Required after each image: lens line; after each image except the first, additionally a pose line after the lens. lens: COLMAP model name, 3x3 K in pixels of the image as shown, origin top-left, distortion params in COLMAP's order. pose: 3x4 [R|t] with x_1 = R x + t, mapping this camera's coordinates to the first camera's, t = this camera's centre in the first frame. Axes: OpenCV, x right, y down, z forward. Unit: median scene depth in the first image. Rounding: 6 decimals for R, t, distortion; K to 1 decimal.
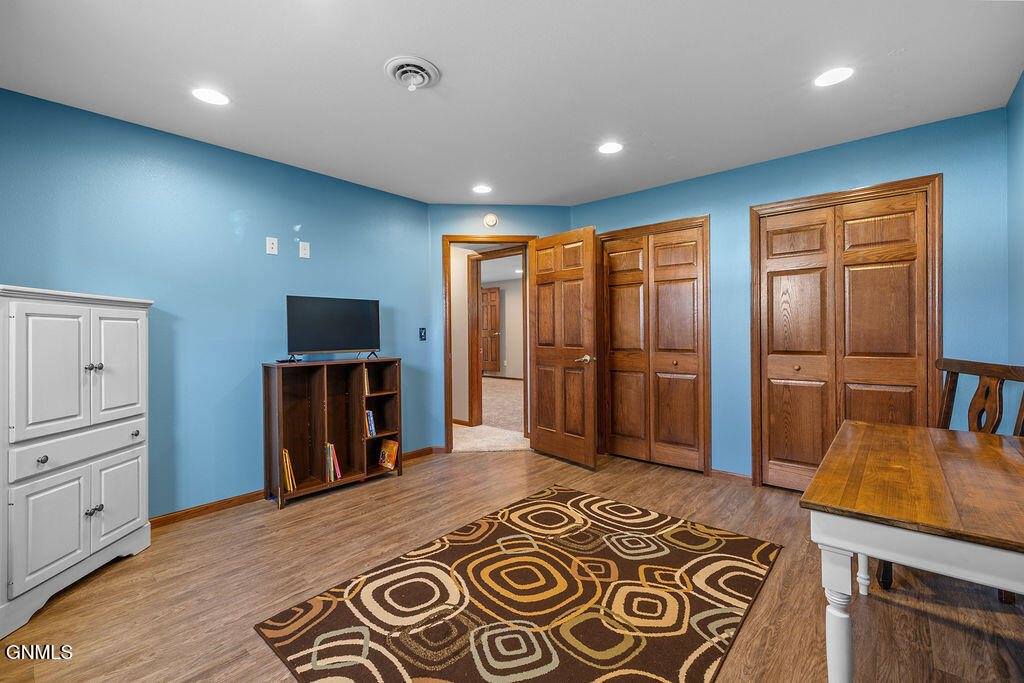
lens RADIAL K [[438.7, 0, 511.7], [0, 438.7, 336.2], [0, 0, 1]] dist [-0.003149, -0.000692]
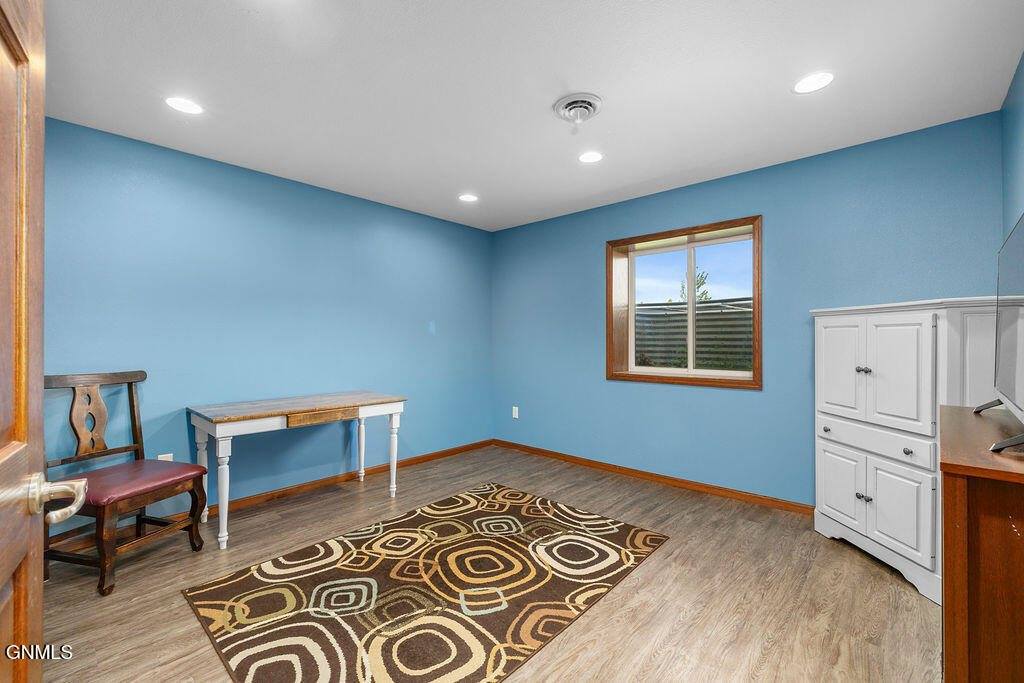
lens RADIAL K [[438.7, 0, 512.2], [0, 438.7, 339.1], [0, 0, 1]] dist [-0.003149, -0.000692]
pose [[-0.999749, 0.011125, 0.019450, -0.073967], [0.011218, 0.999926, 0.004720, -0.023939], [-0.019396, 0.004937, -0.999800, 2.105366]]
